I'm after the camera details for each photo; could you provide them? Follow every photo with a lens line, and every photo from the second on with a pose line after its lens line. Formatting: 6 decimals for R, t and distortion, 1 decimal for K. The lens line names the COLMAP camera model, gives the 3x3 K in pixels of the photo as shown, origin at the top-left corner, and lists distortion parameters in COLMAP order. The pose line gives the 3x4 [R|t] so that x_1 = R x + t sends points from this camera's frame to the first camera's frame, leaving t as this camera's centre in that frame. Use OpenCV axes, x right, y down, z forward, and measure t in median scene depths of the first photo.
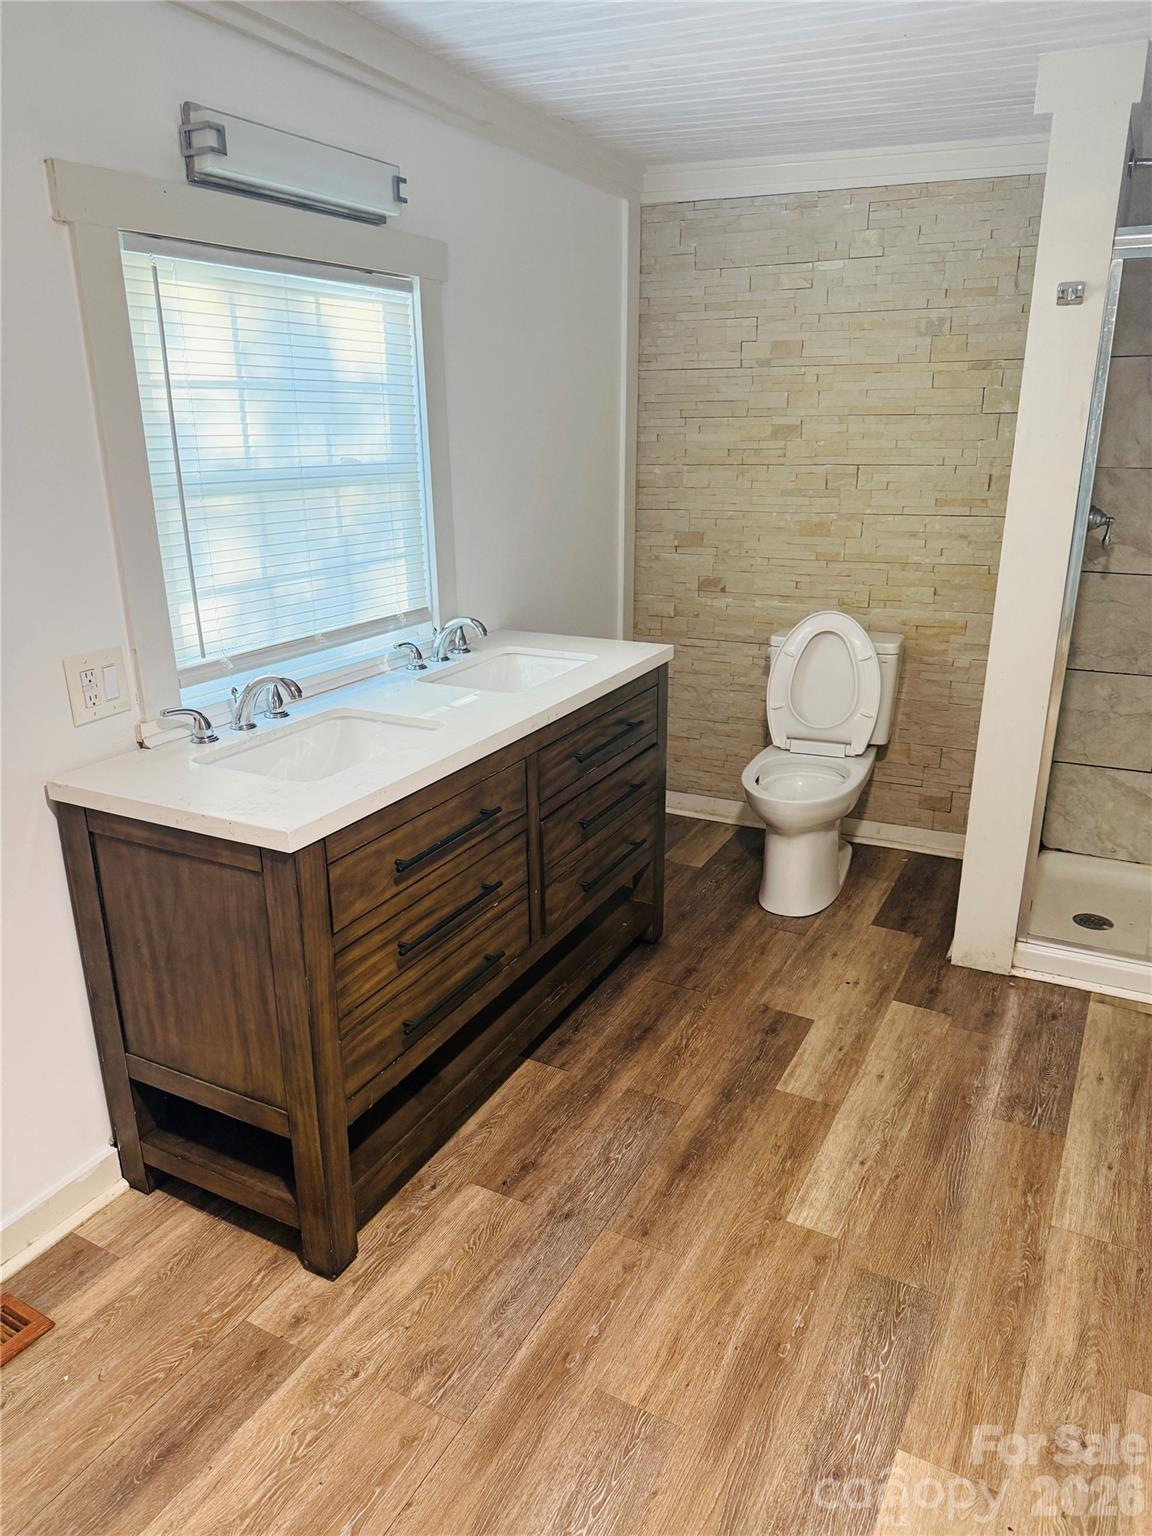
lens RADIAL K [[1072.1, 0, 572.2], [0, 1072.1, 771.1], [0, 0, 1]] dist [0.104450, -0.161036]
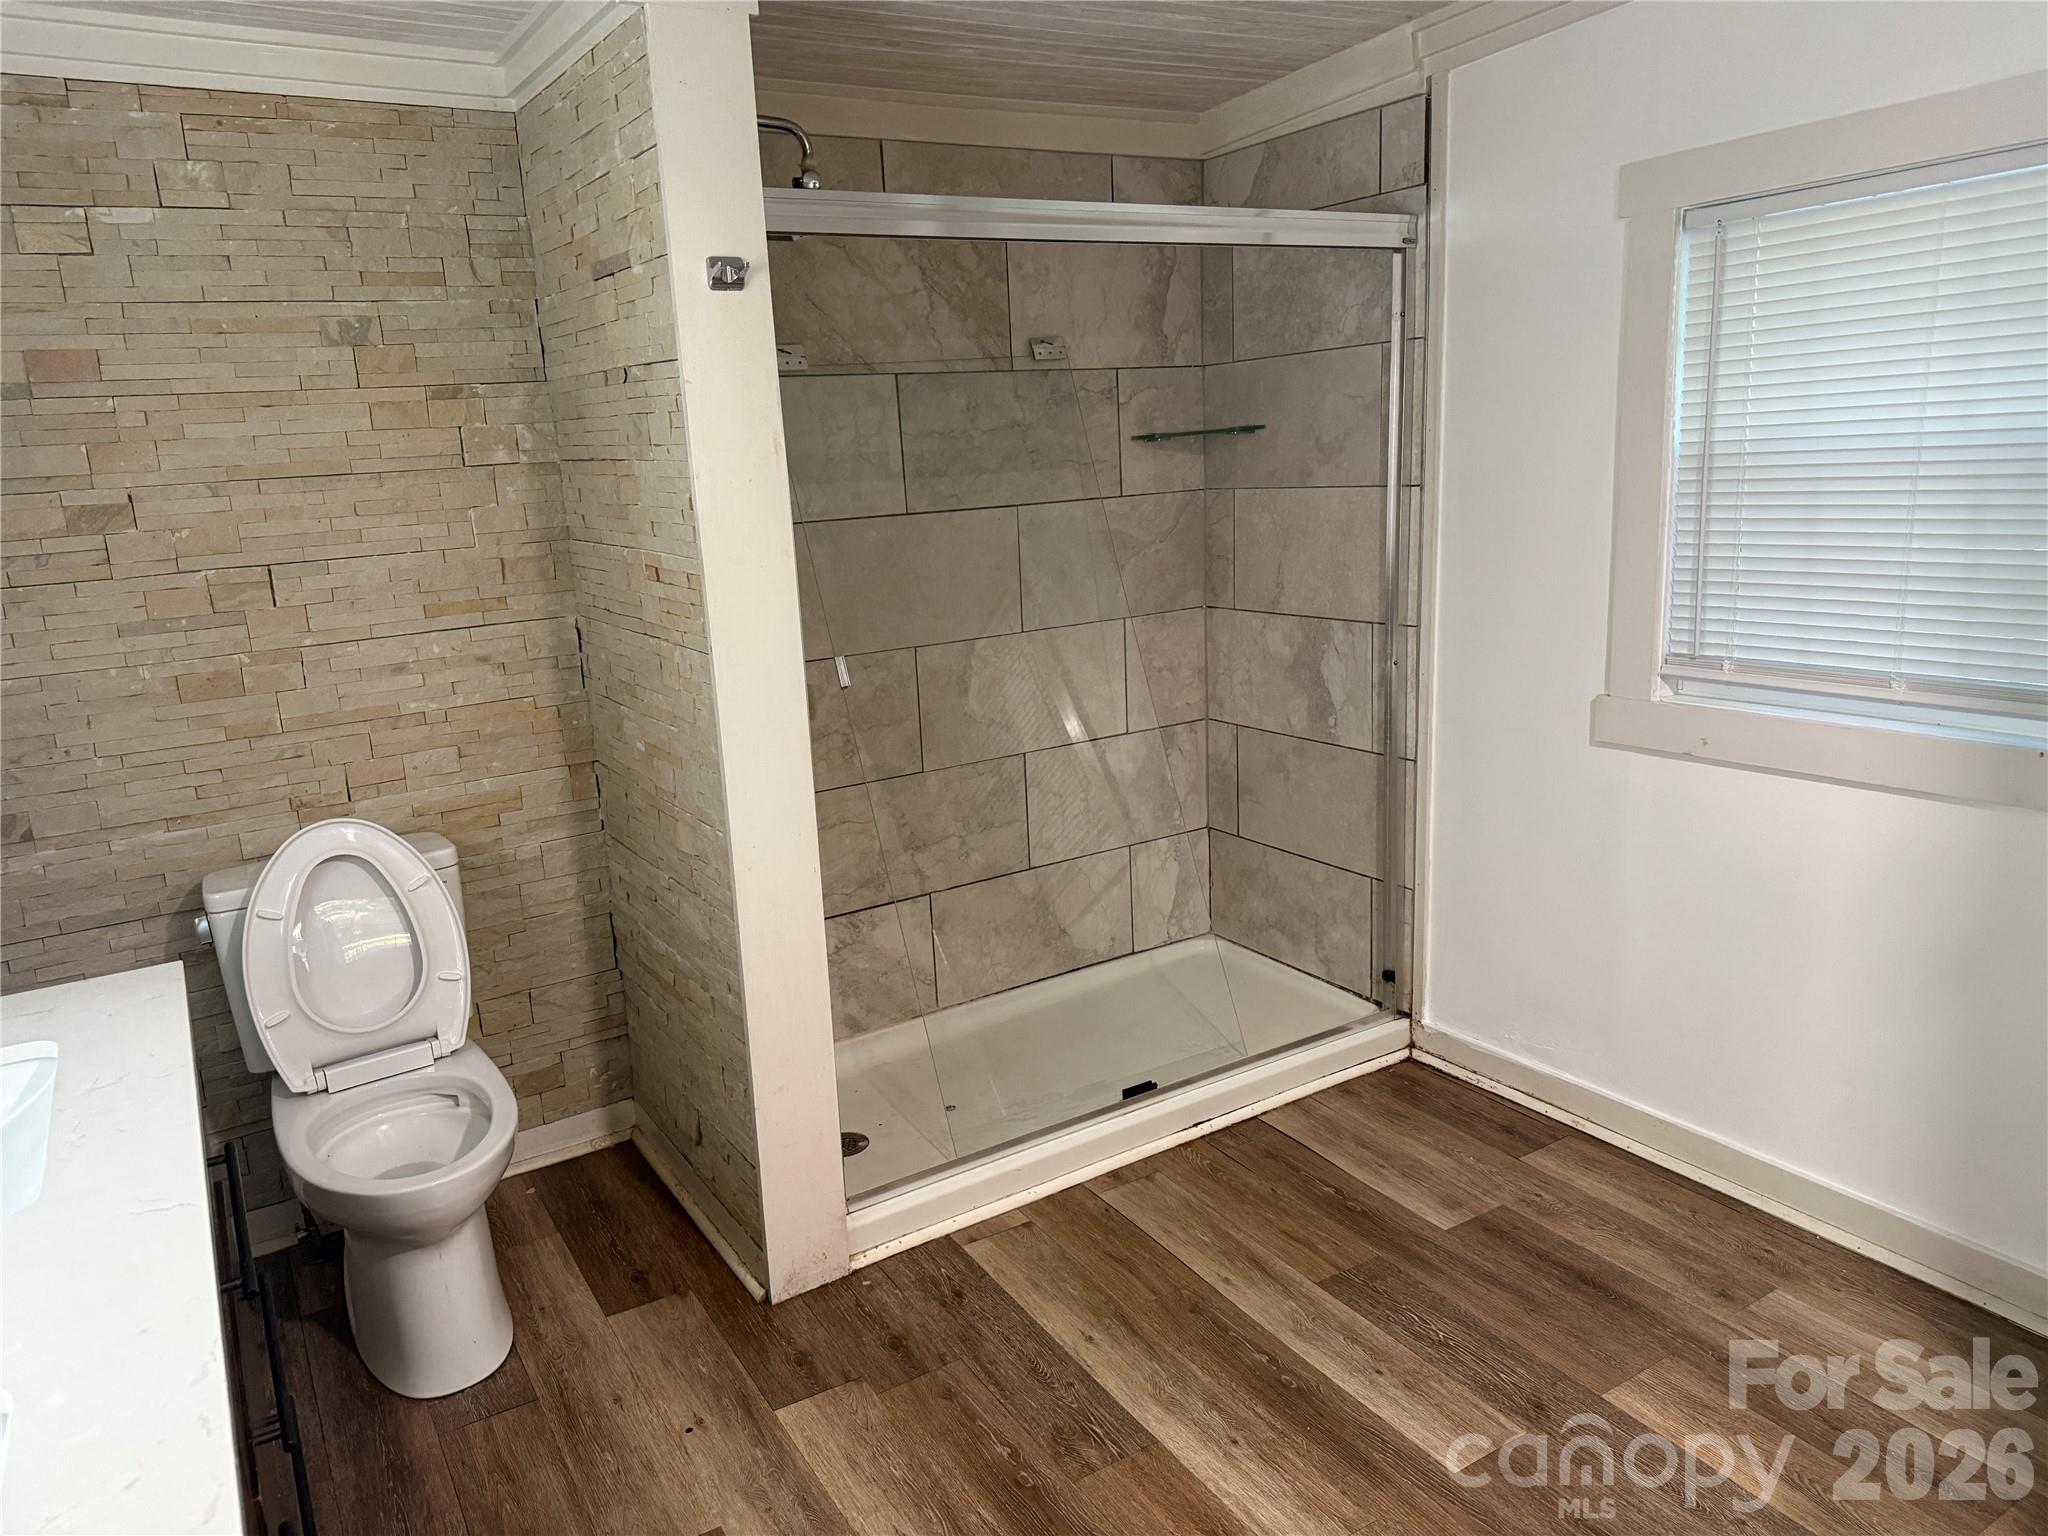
lens RADIAL K [[1429.5, 0, 1031.6], [0, 1429.5, 766.4], [0, 0, 1]] dist [0.104450, -0.161036]
pose [[0.516552, -0.210312, 0.830026, -0.242031], [0.321695, 0.946019, 0.039501, -0.120653], [-0.793528, 0.246610, 0.556324, 0.412757]]
